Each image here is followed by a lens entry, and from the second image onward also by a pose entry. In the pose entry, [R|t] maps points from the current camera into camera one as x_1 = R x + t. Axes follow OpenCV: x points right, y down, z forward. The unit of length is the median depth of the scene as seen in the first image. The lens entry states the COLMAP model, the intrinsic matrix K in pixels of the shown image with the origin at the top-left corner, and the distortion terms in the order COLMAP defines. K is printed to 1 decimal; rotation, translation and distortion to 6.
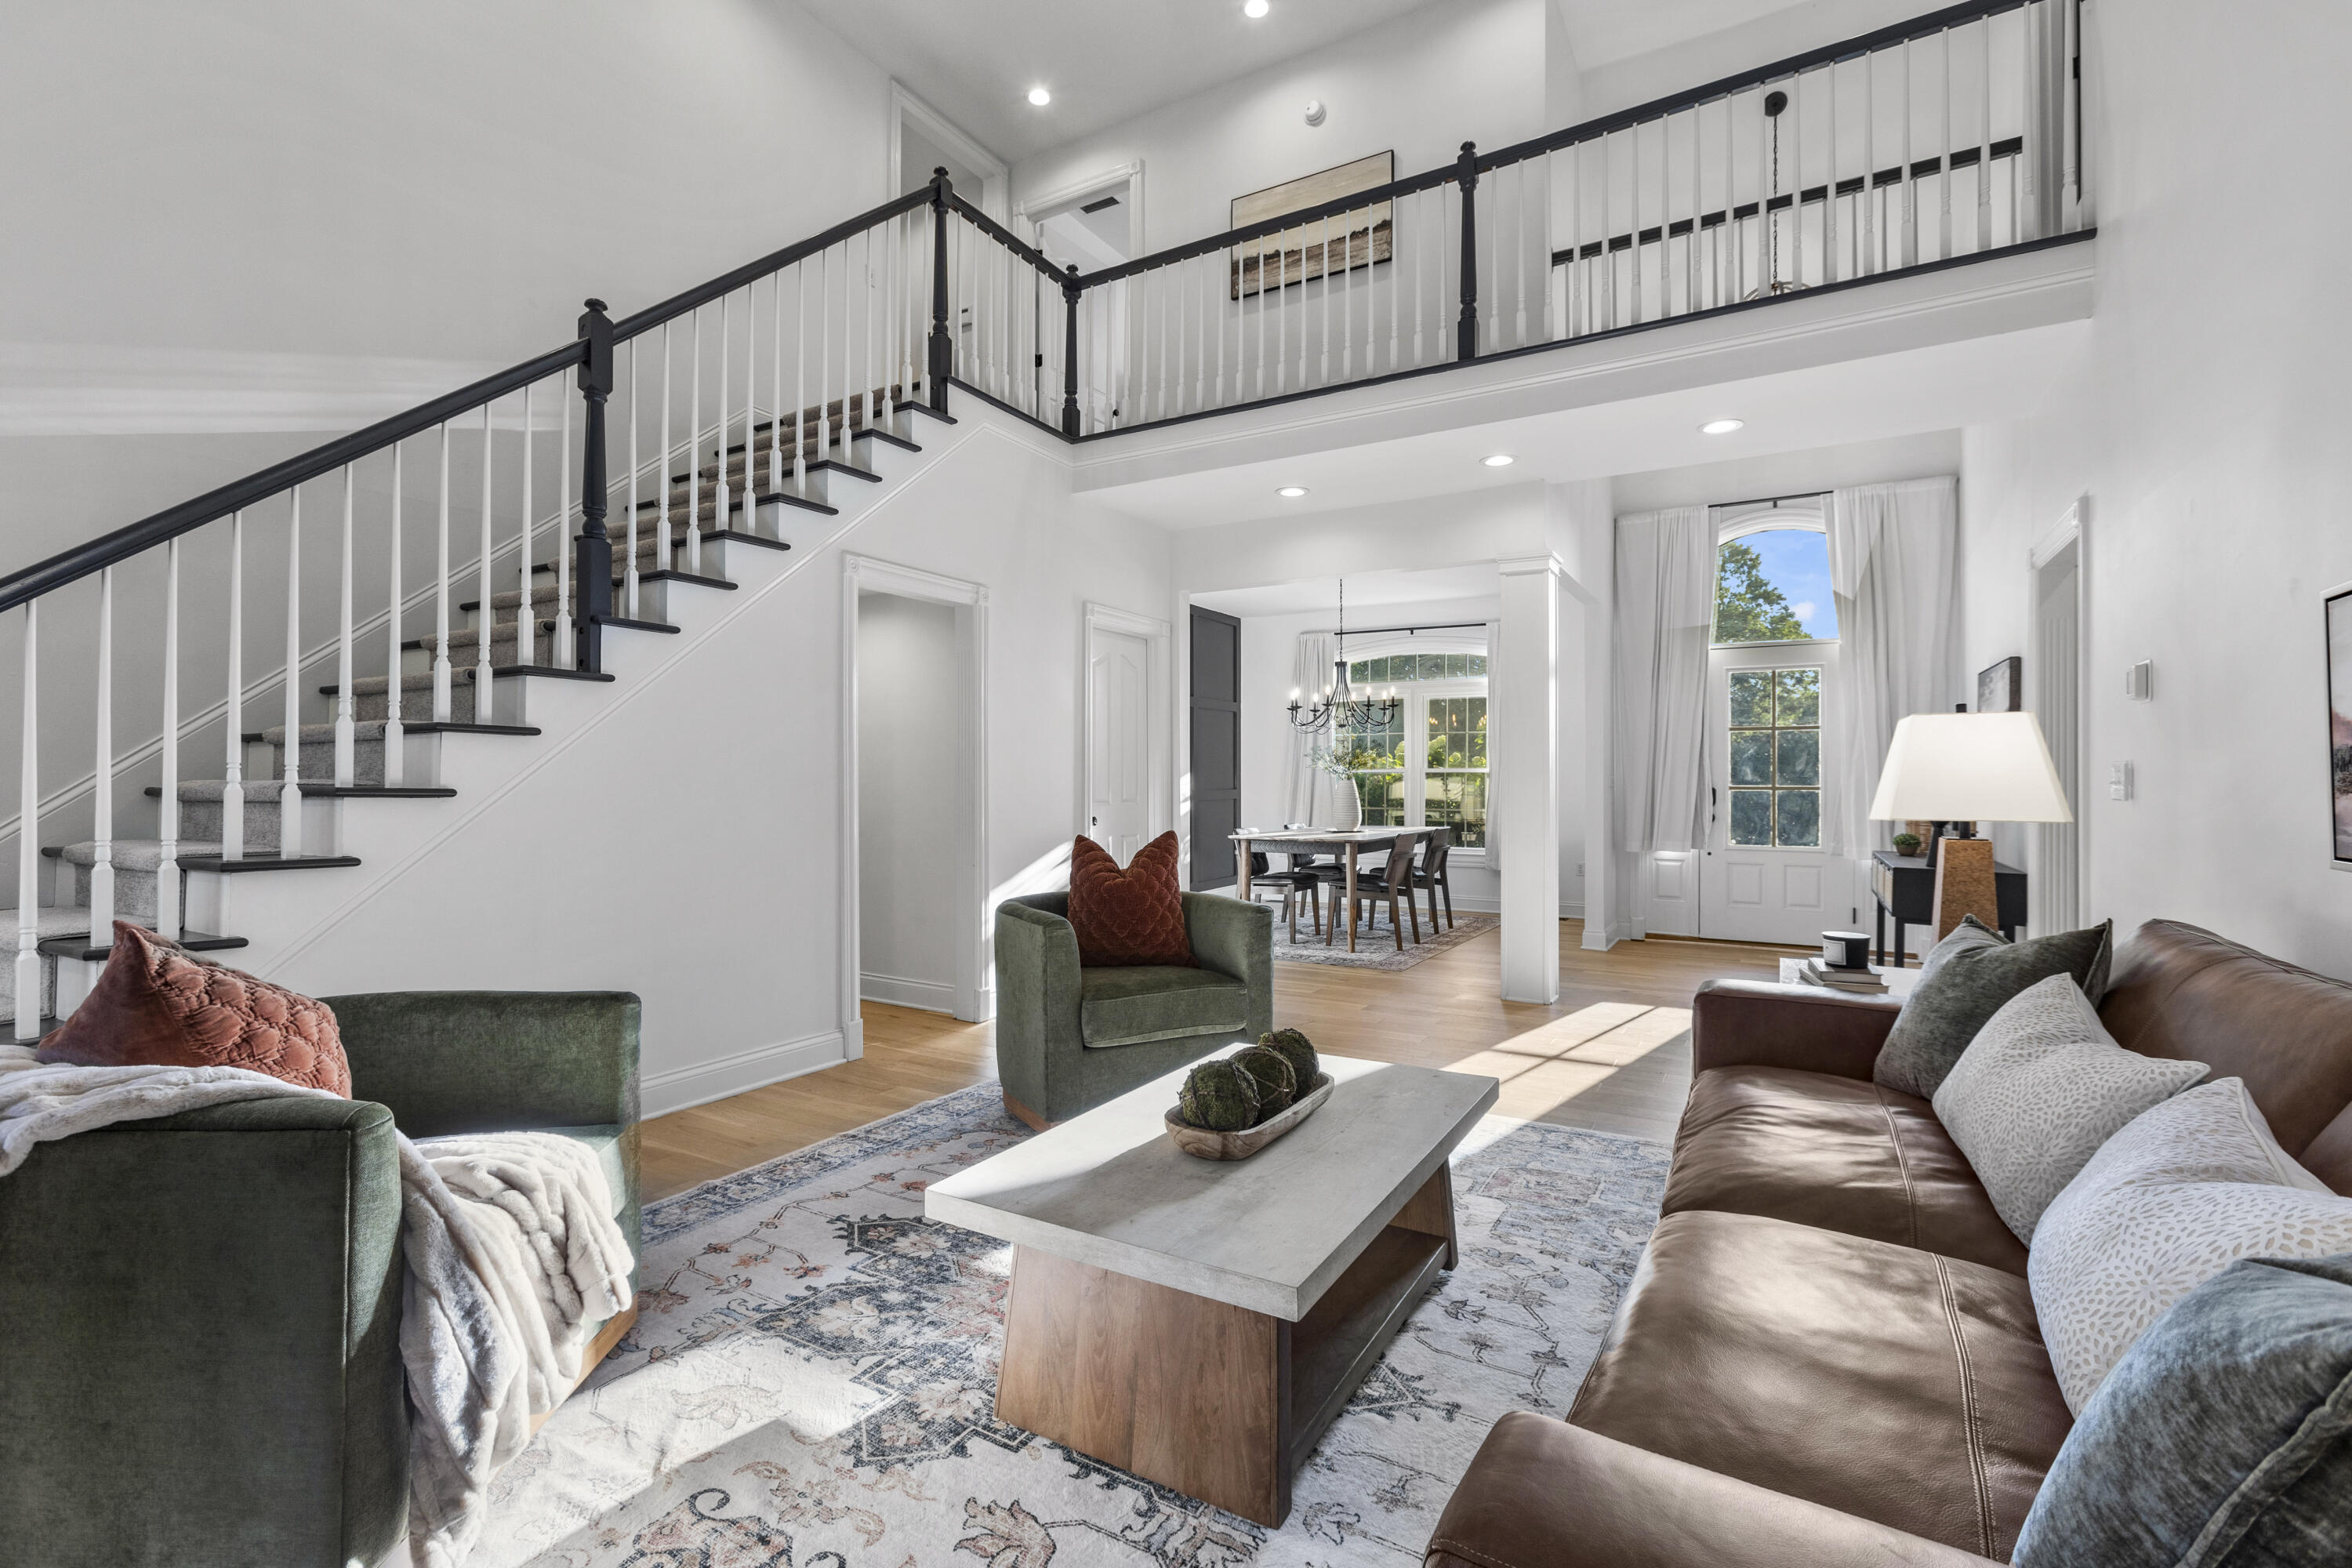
lens RADIAL K [[1054.8, 0, 1160.8], [0, 1054.8, 780.9], [0, 0, 1]] dist [-0.008698, 0.002990]
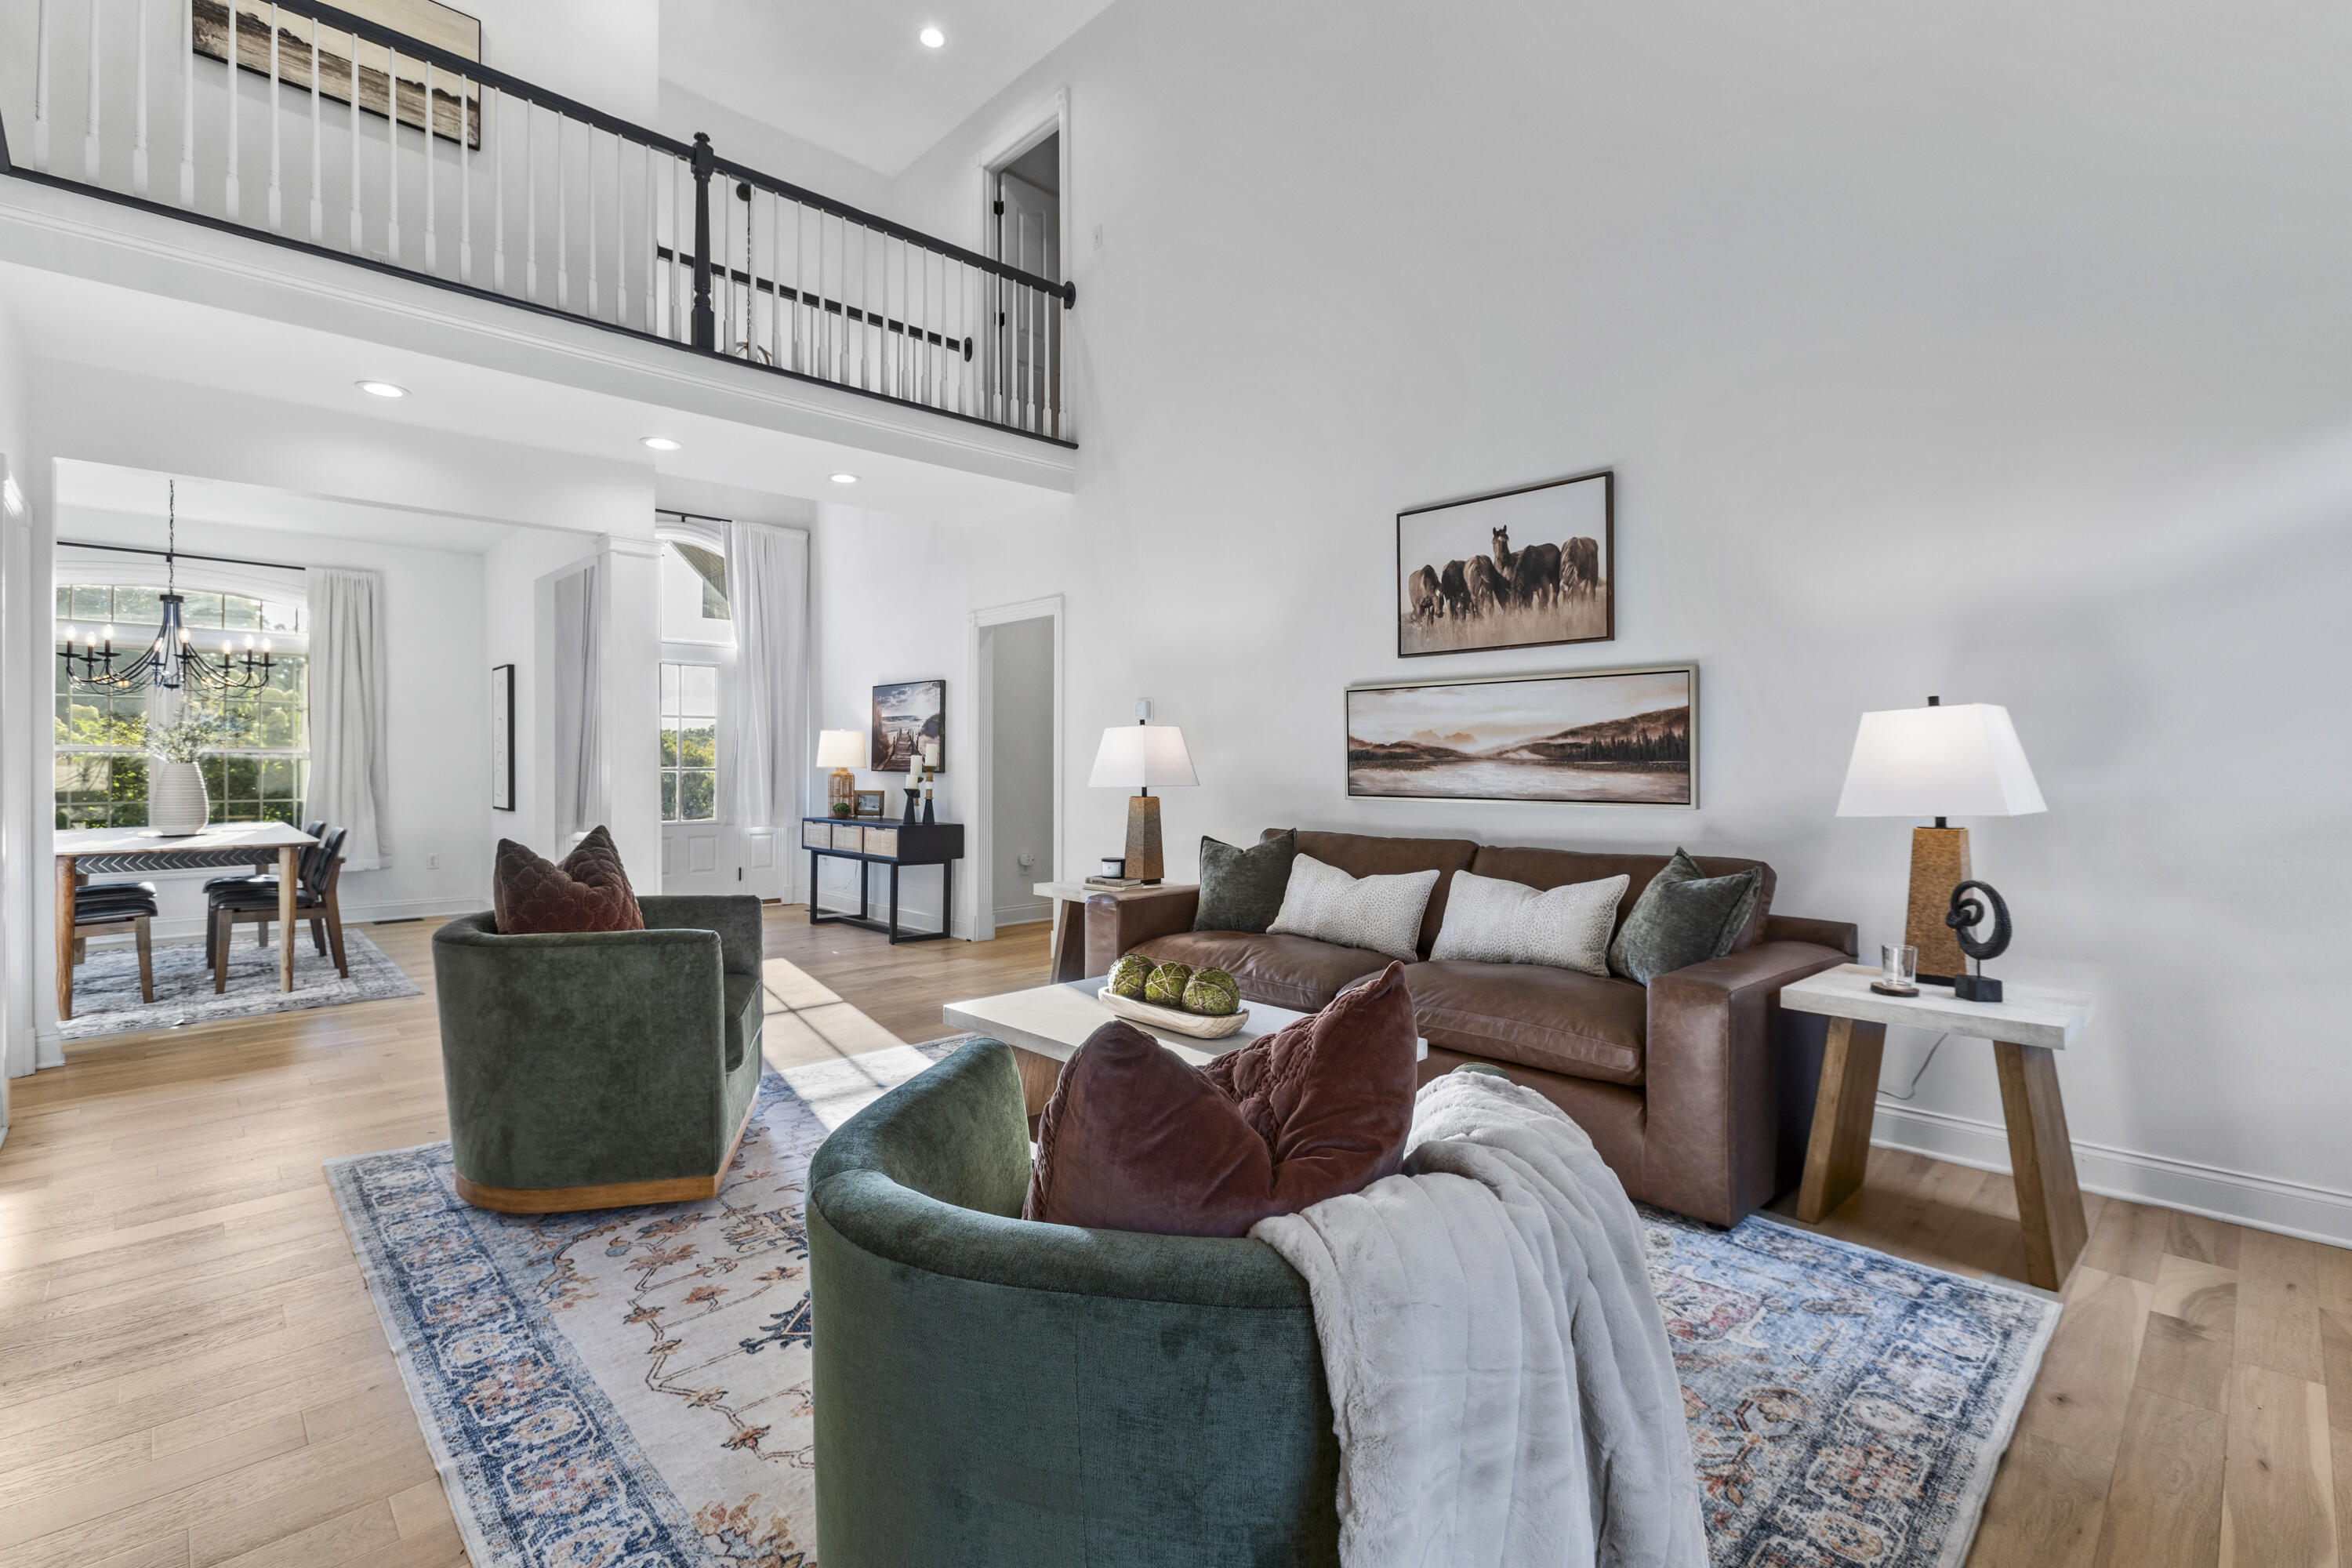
lens RADIAL K [[1054.8, 0, 1155.9], [0, 1054.8, 769.4], [0, 0, 1]] dist [-0.008698, 0.002990]
pose [[0.266907, -0.008209, 0.963687, -0.742996], [0.001088, 0.999966, 0.008217, -0.003825], [-0.963722, -0.001145, 0.266906, 0.402225]]
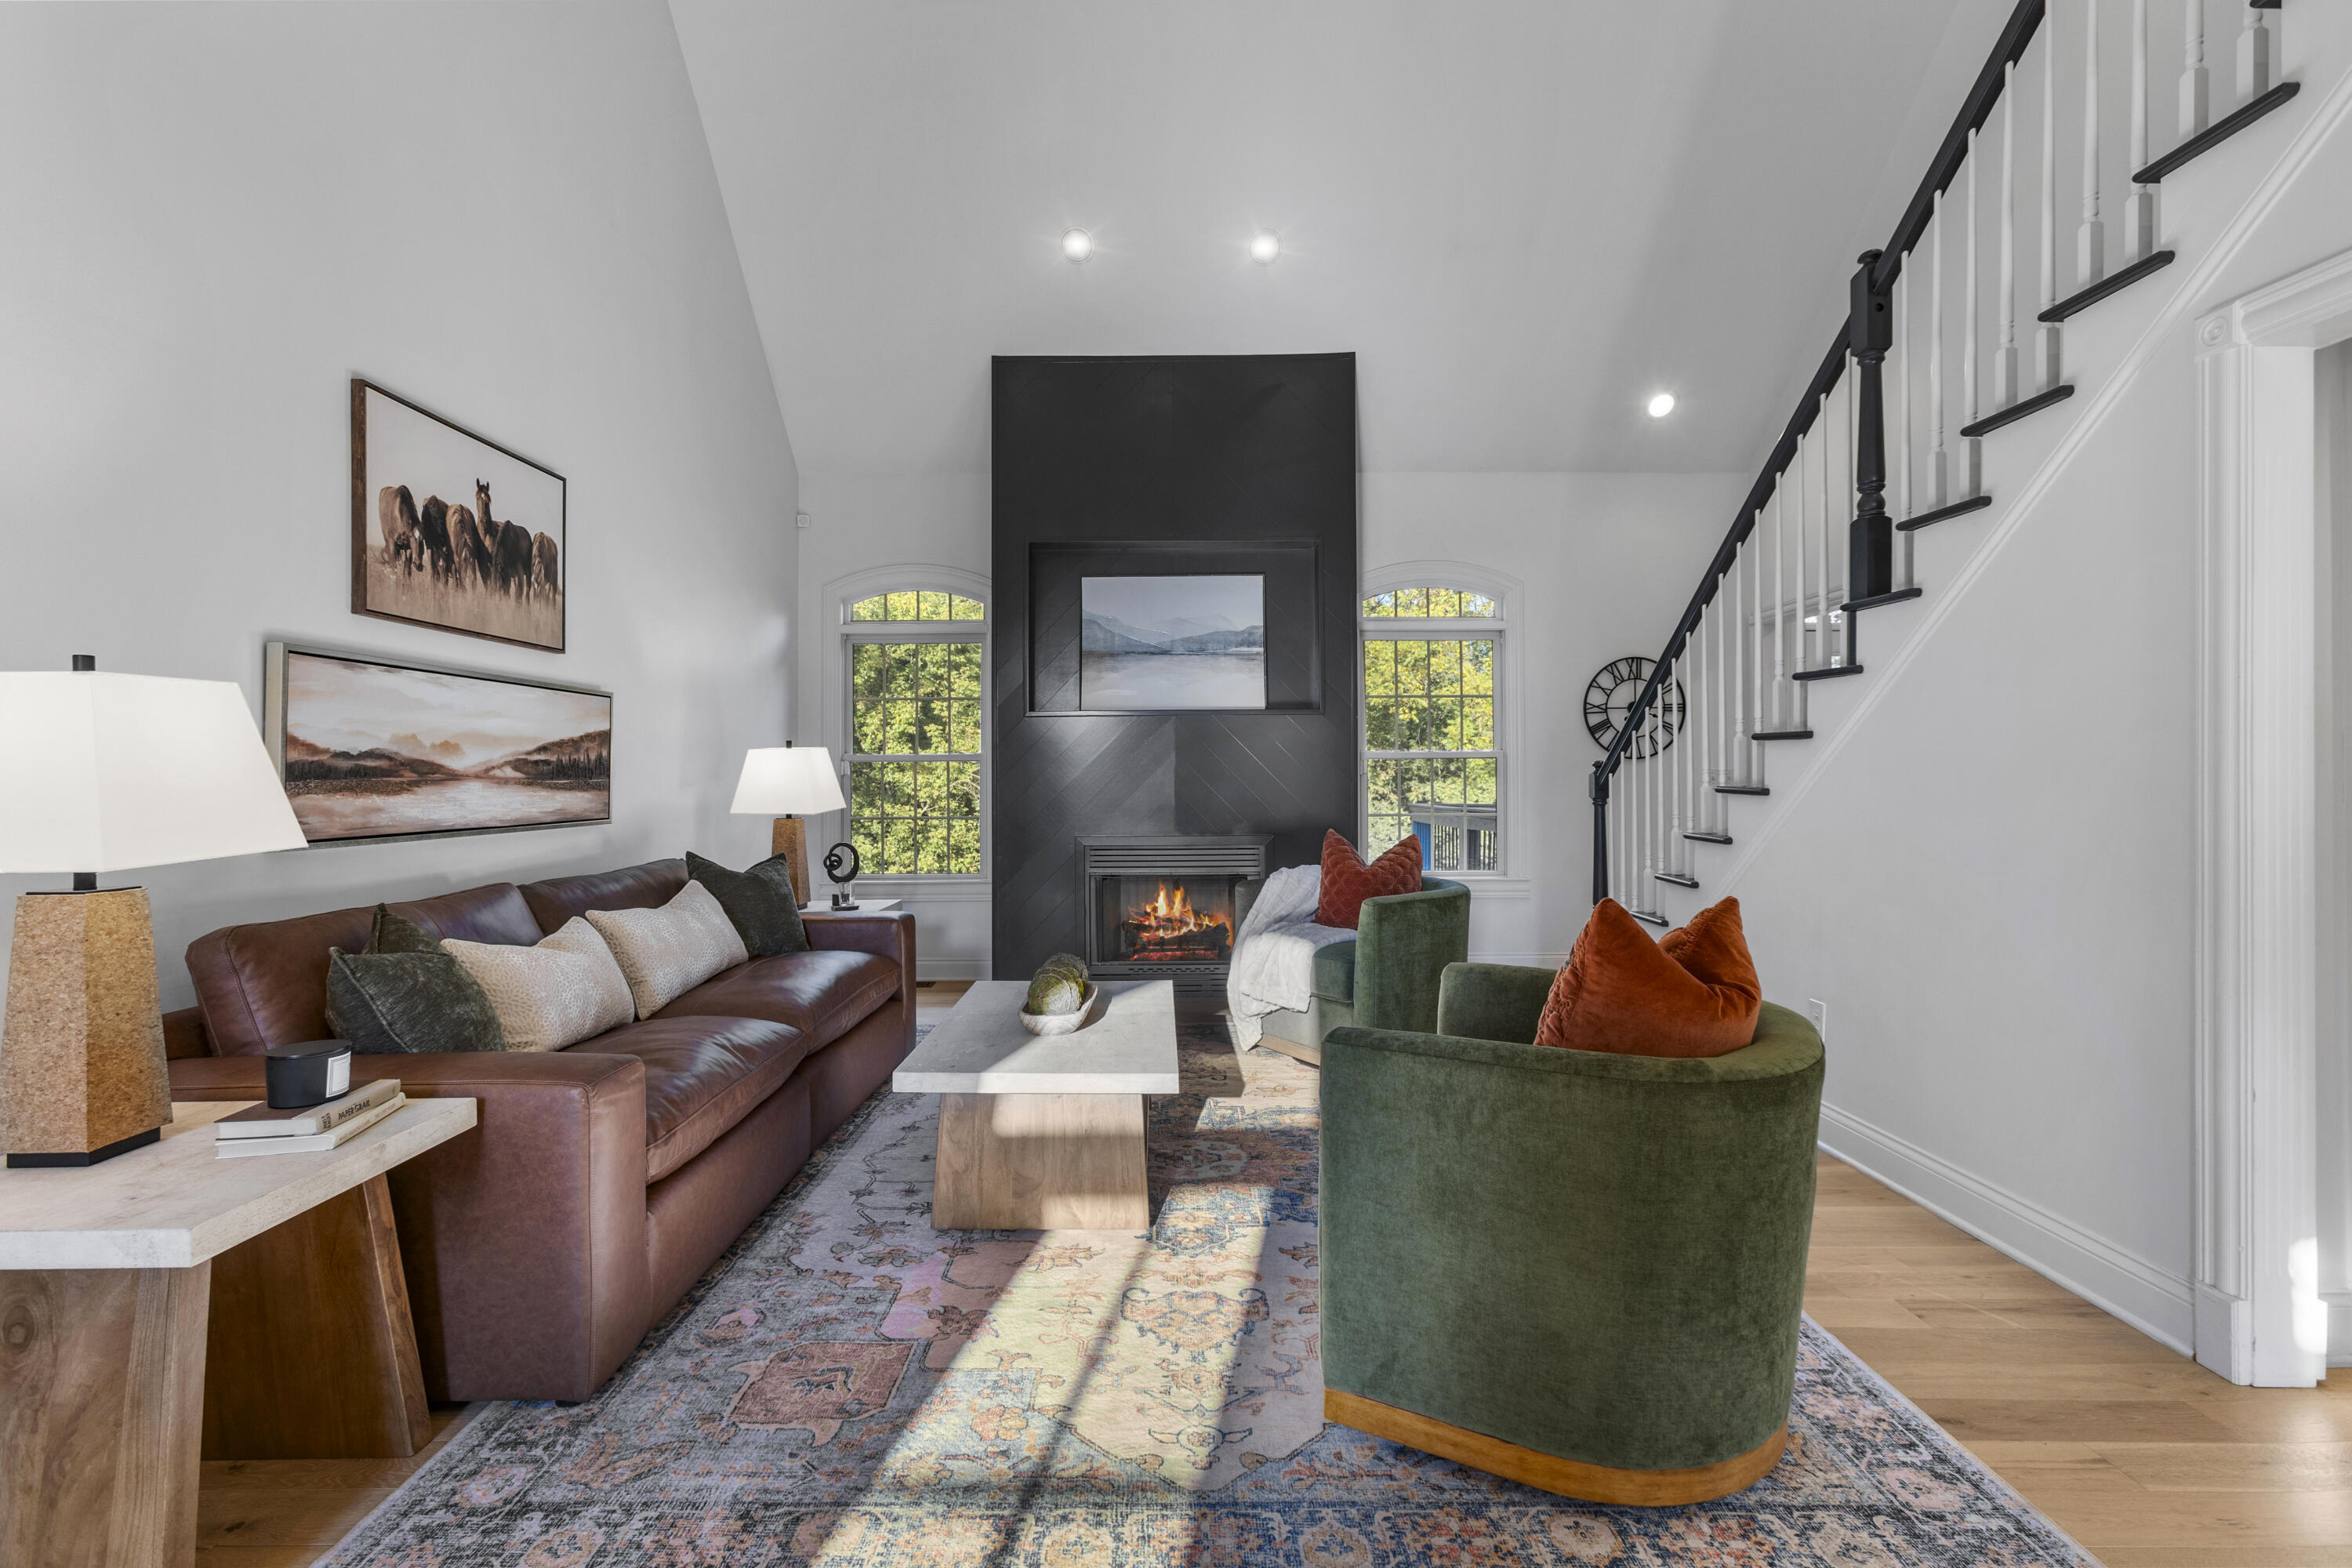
lens RADIAL K [[1054.8, 0, 1166.5], [0, 1054.8, 775.1], [0, 0, 1]] dist [-0.008698, 0.002990]
pose [[-0.857310, -0.000246, -0.514801, 0.440059], [0.000344, 0.999999, -0.001051, -0.006091], [0.514801, -0.001078, -0.857309, 1.429224]]
